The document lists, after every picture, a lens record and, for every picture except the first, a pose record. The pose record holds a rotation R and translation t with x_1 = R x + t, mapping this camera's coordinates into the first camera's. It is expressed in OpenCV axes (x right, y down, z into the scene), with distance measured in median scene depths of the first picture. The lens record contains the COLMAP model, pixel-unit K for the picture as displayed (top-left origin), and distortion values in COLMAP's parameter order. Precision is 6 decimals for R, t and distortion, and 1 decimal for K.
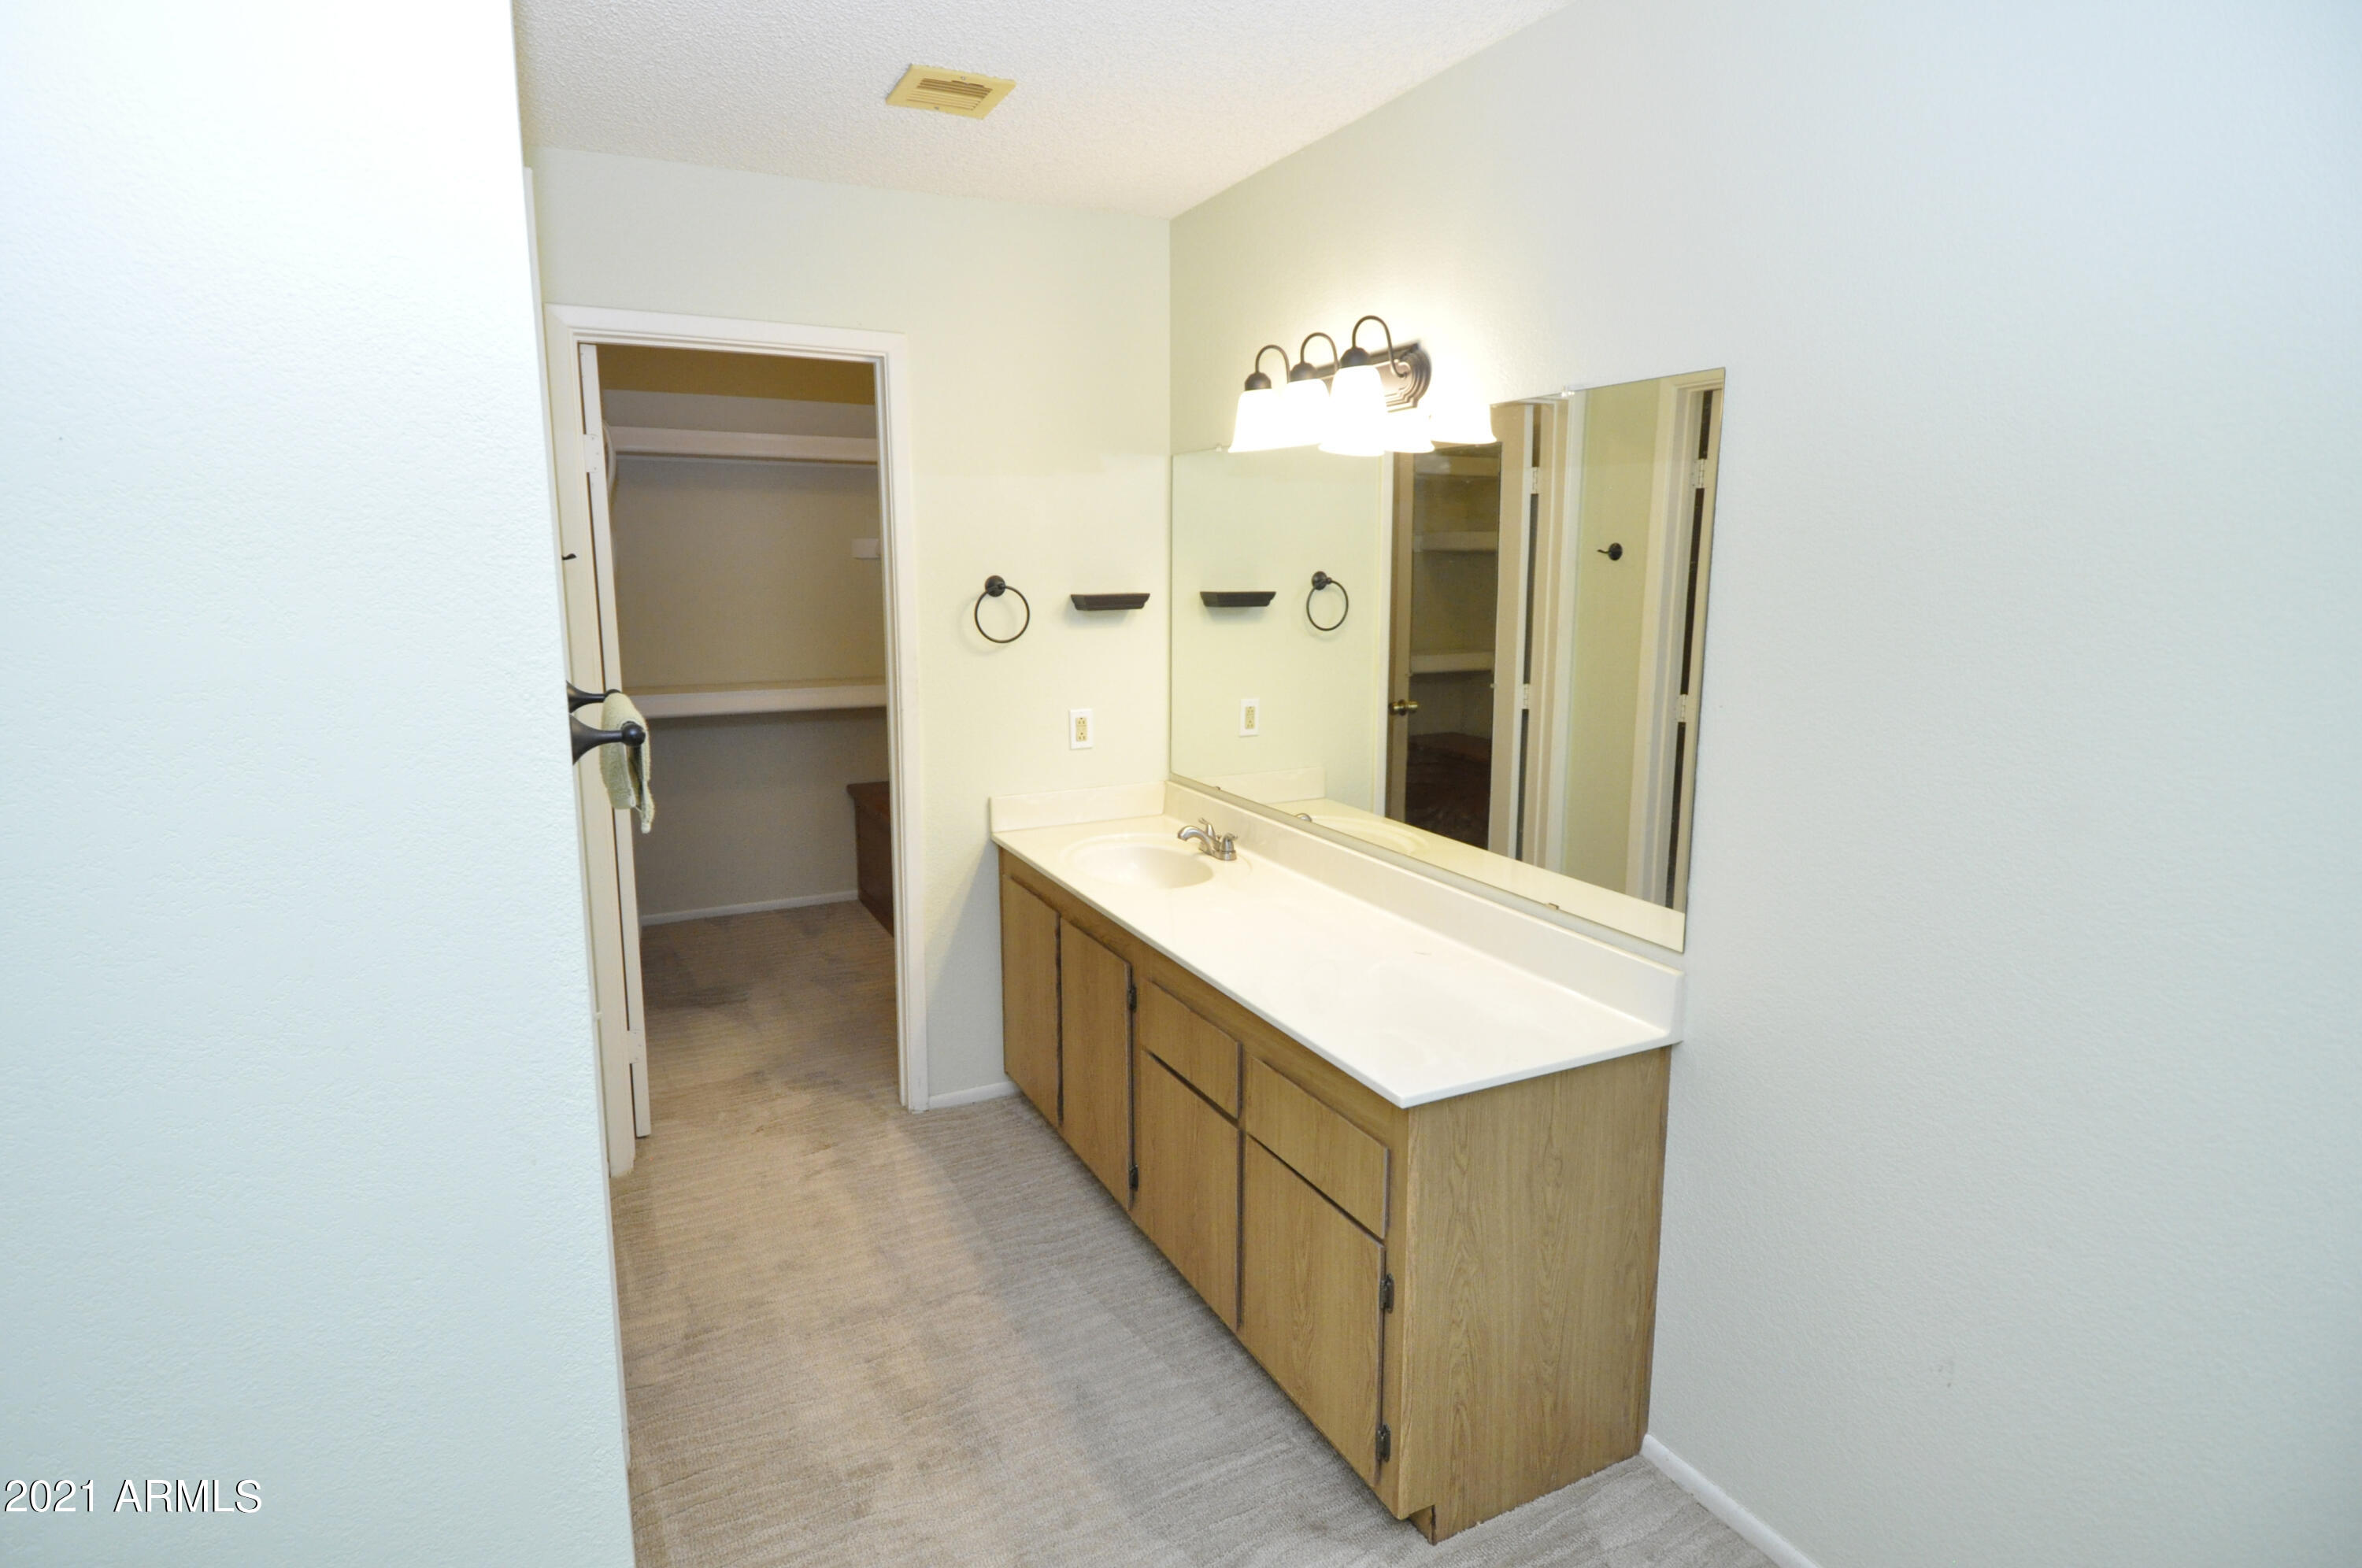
lens RADIAL K [[1223.6, 0, 1142.1], [0, 1223.6, 750.6], [0, 0, 1]] dist [0.052699, -0.057760]
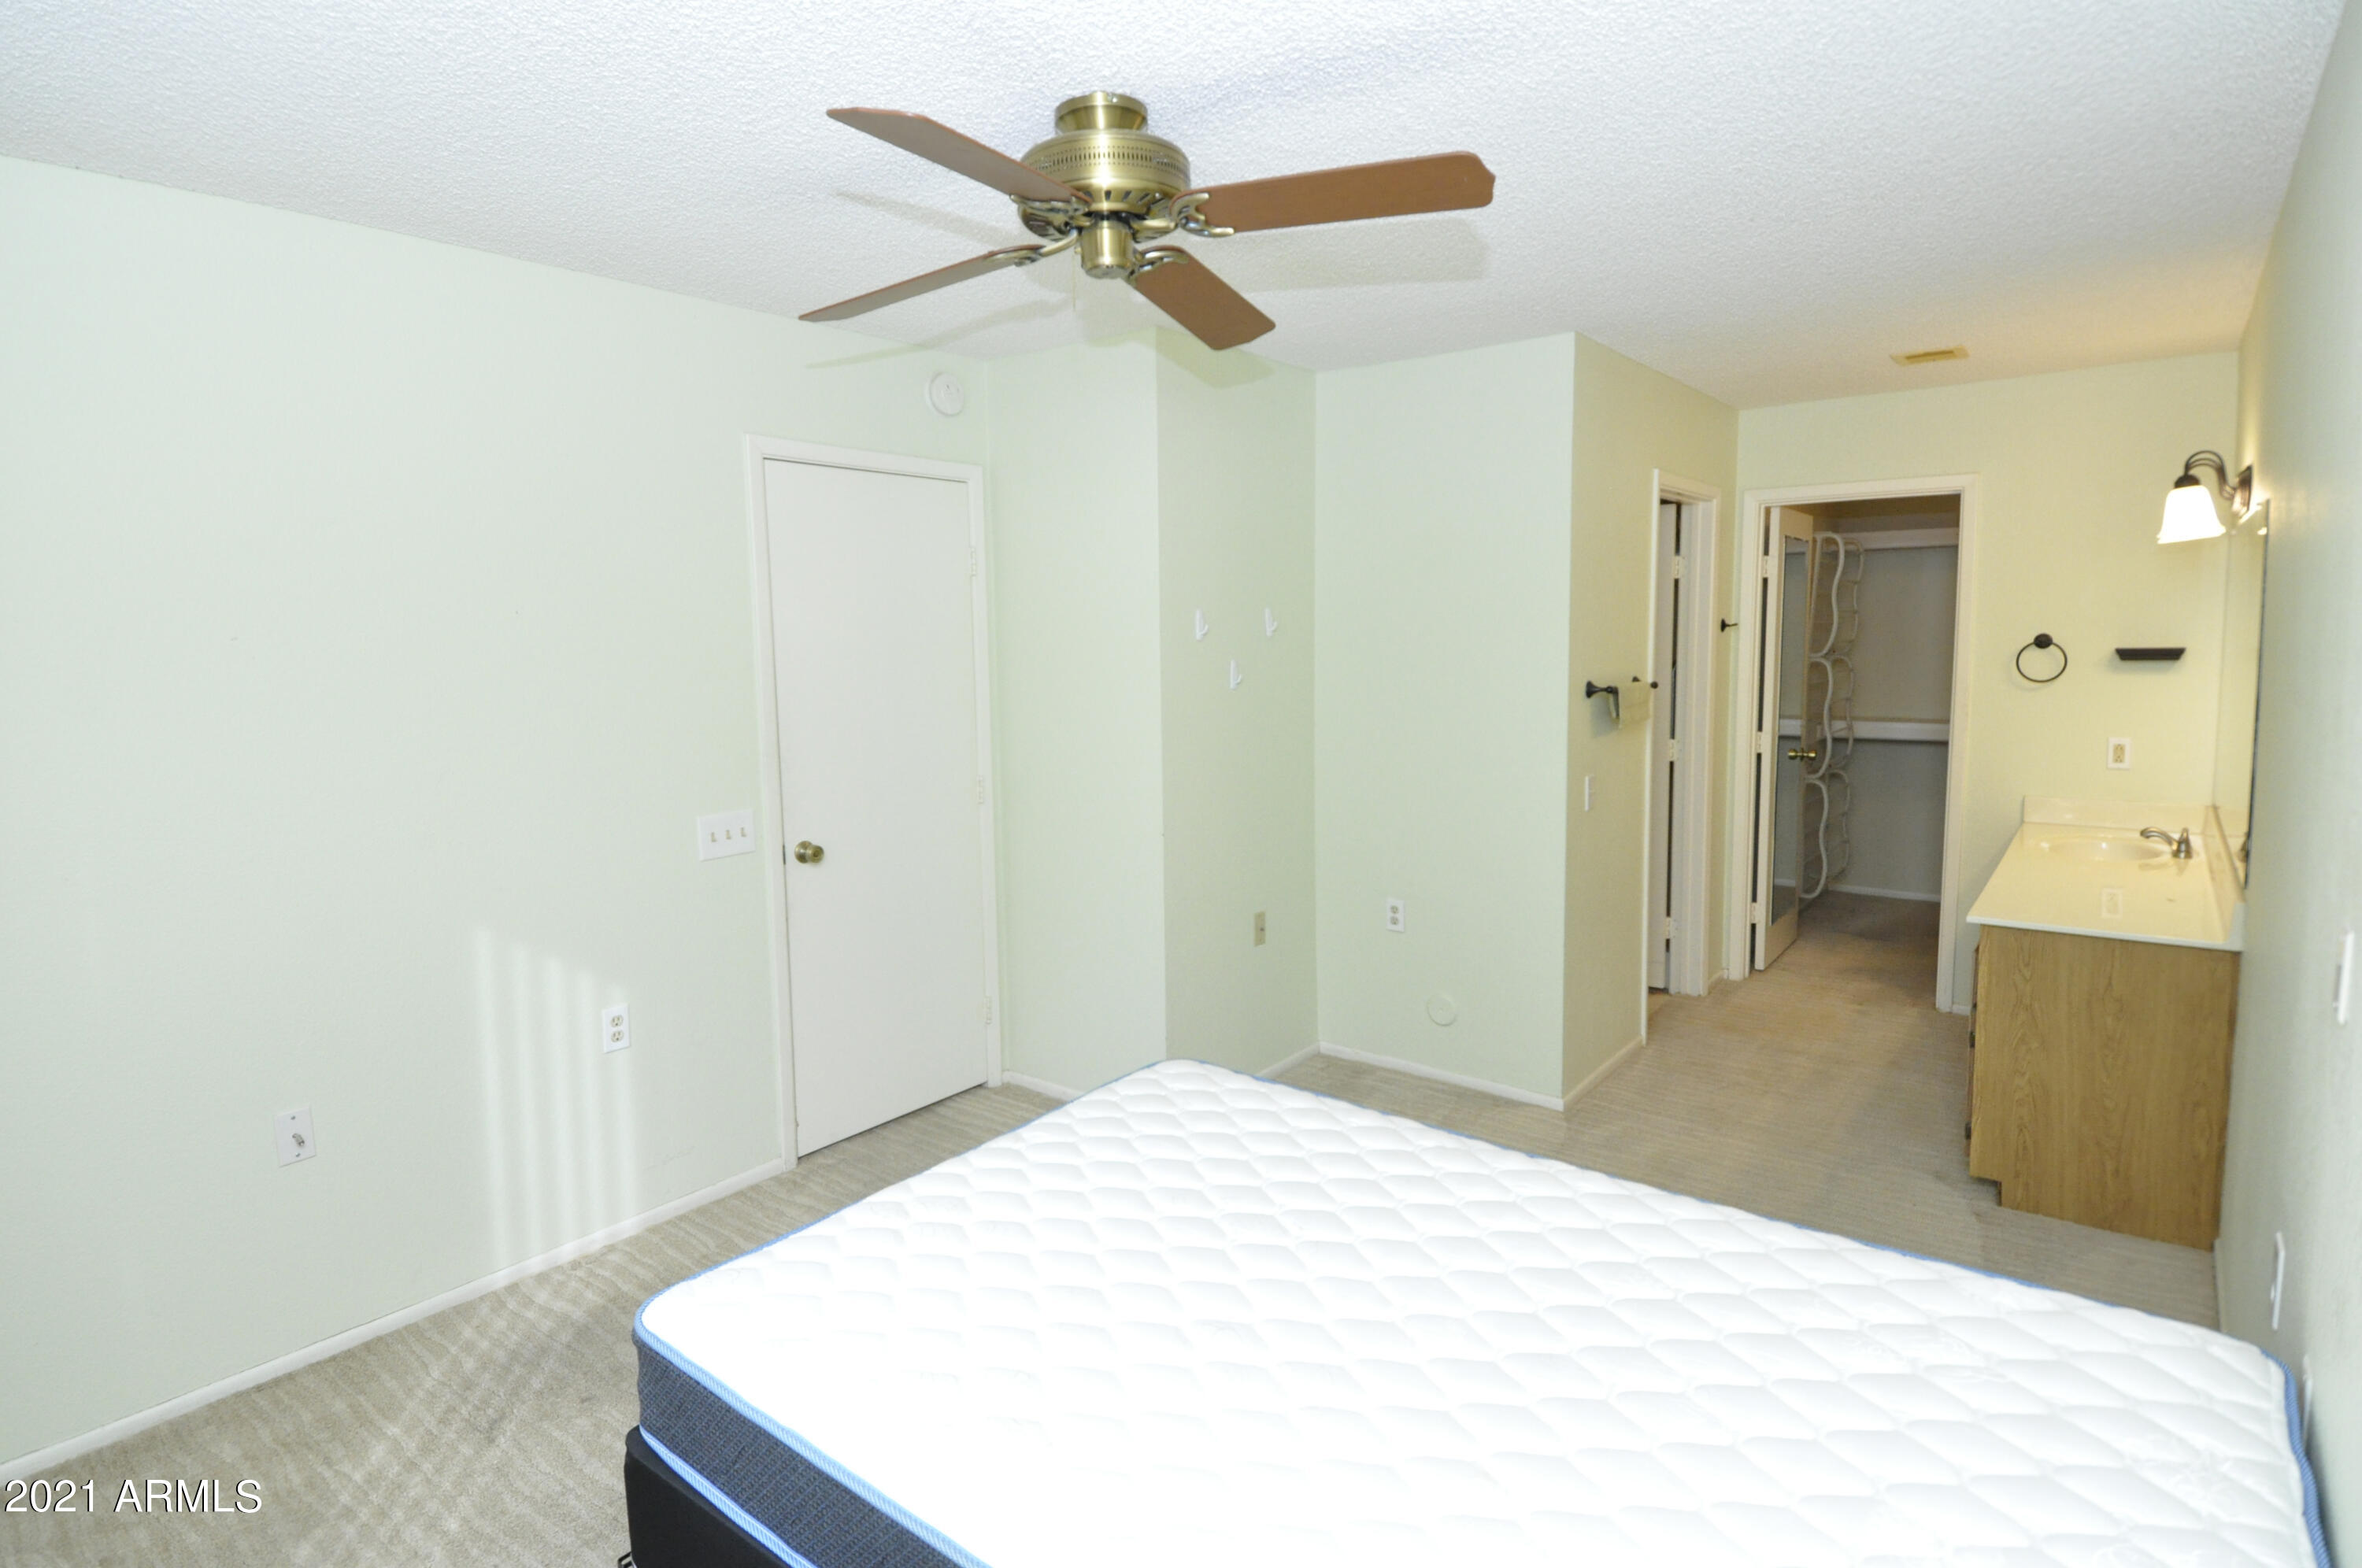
lens RADIAL K [[1223.6, 0, 1142.1], [0, 1223.6, 750.6], [0, 0, 1]] dist [0.052699, -0.057760]
pose [[0.427439, 0.080807, -0.900426, 0.861448], [-0.128795, 0.991281, 0.027821, 0.095193], [0.894823, 0.104079, 0.434120, -0.595111]]
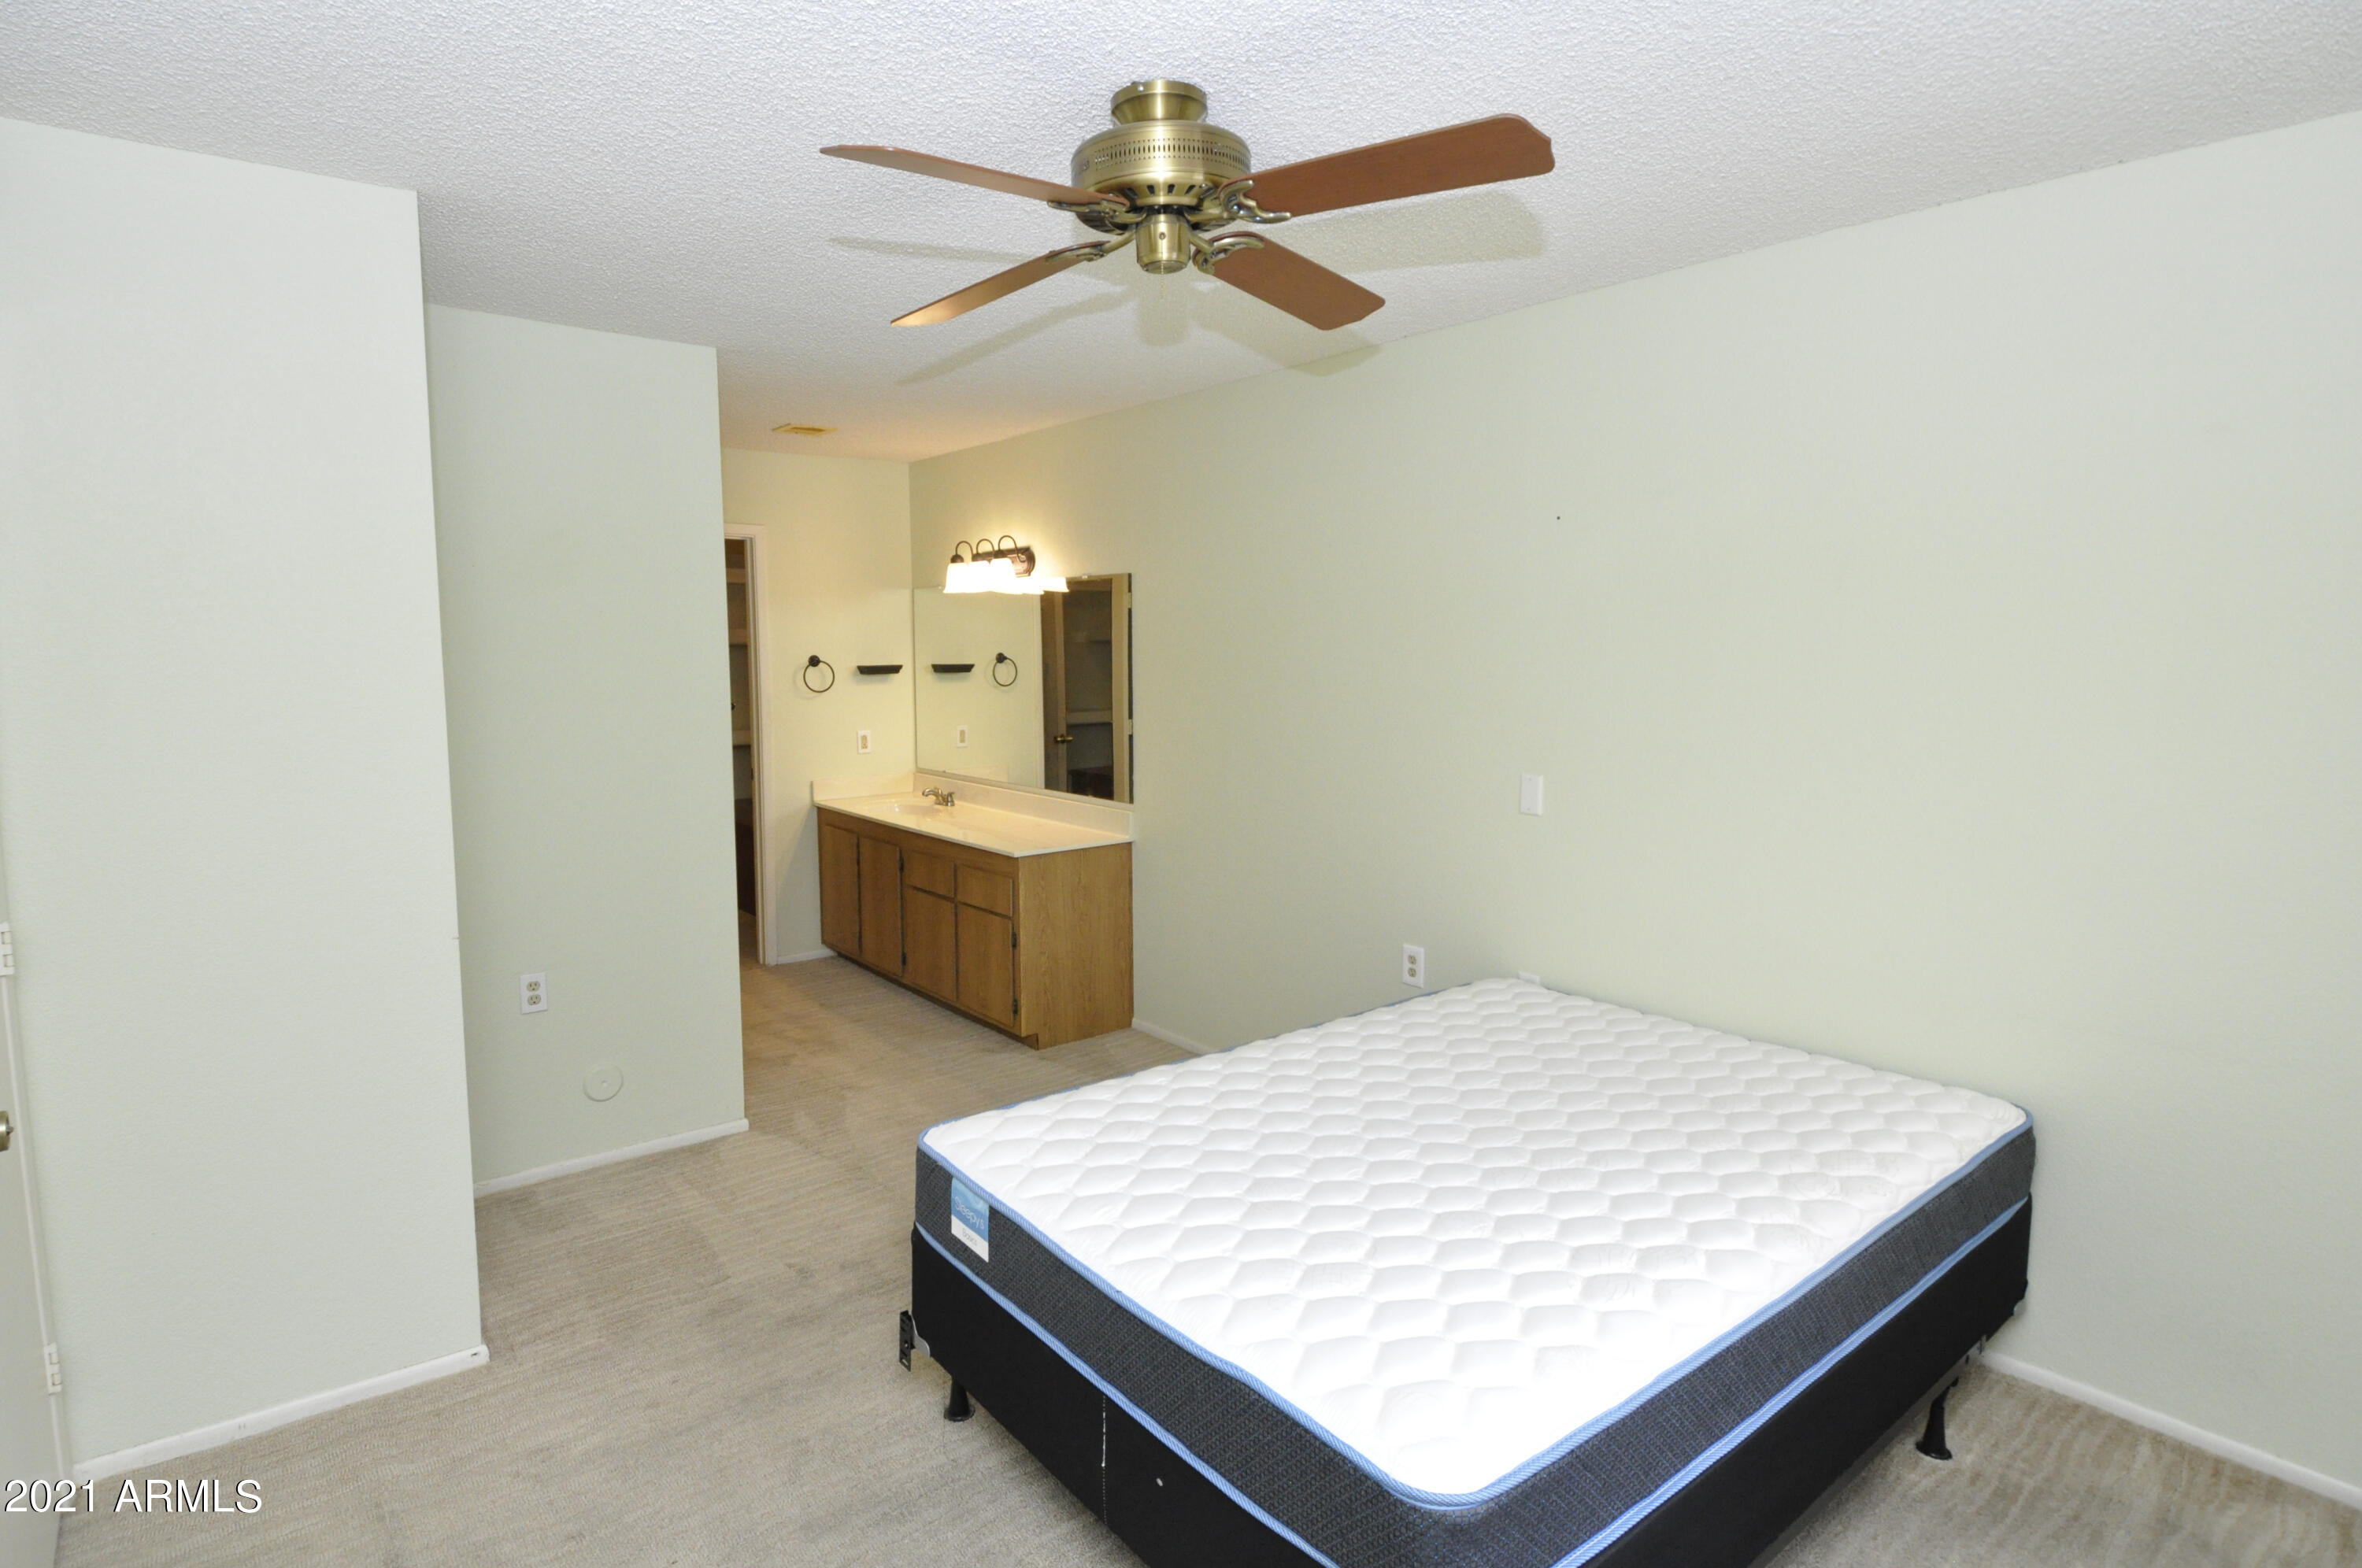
lens RADIAL K [[1223.6, 0, 1142.1], [0, 1223.6, 750.6], [0, 0, 1]] dist [0.052699, -0.057760]
pose [[0.976833, -0.021208, 0.212949, -0.045398], [0.036449, 0.997026, -0.067900, 0.164160], [-0.210876, 0.074089, 0.974701, -1.014513]]
